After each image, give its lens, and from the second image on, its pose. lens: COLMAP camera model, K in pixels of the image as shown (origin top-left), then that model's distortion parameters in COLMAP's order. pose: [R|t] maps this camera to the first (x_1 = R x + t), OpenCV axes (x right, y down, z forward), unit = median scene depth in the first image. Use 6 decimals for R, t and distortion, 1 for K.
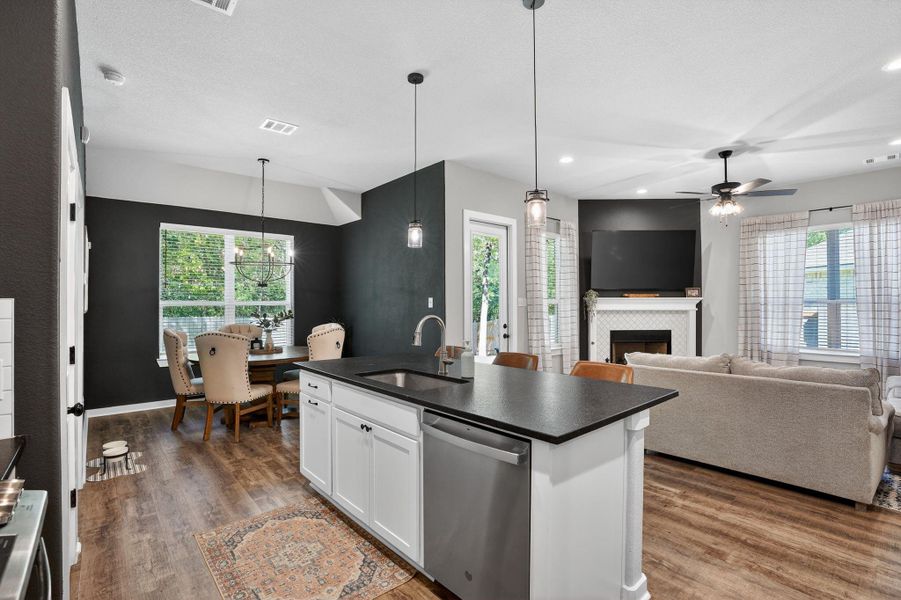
lens RADIAL K [[419.0, 0, 452.8], [0, 419.0, 303.5], [0, 0, 1]] dist [-0.063829, 0.021760]
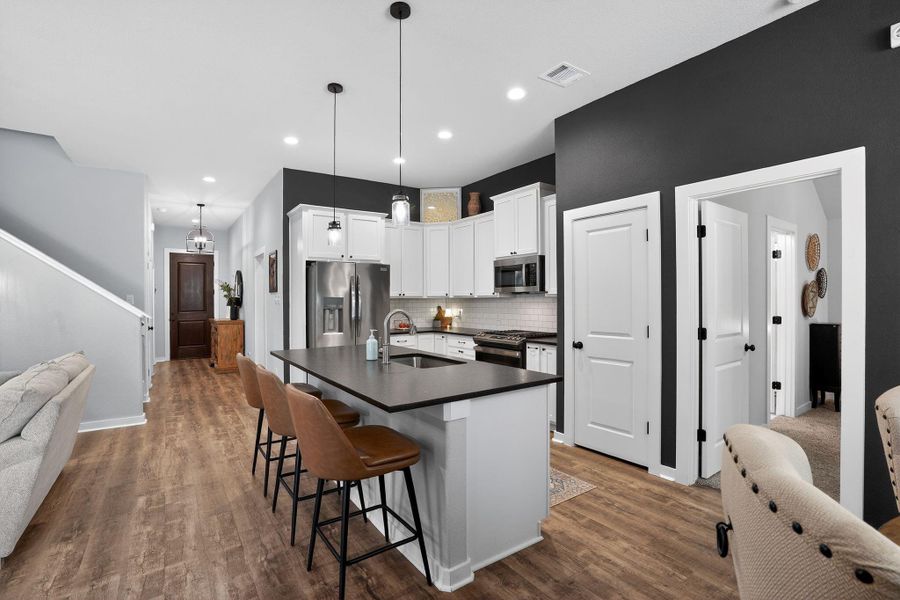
lens RADIAL K [[418.6, 0, 447.5], [0, 418.6, 302.1], [0, 0, 1]] dist [-0.063829, 0.021760]
pose [[-0.992439, 0.010800, 0.122262, -0.161378], [0.011765, 0.999905, 0.007177, 0.000296], [-0.122173, 0.008561, -0.992472, 1.044154]]
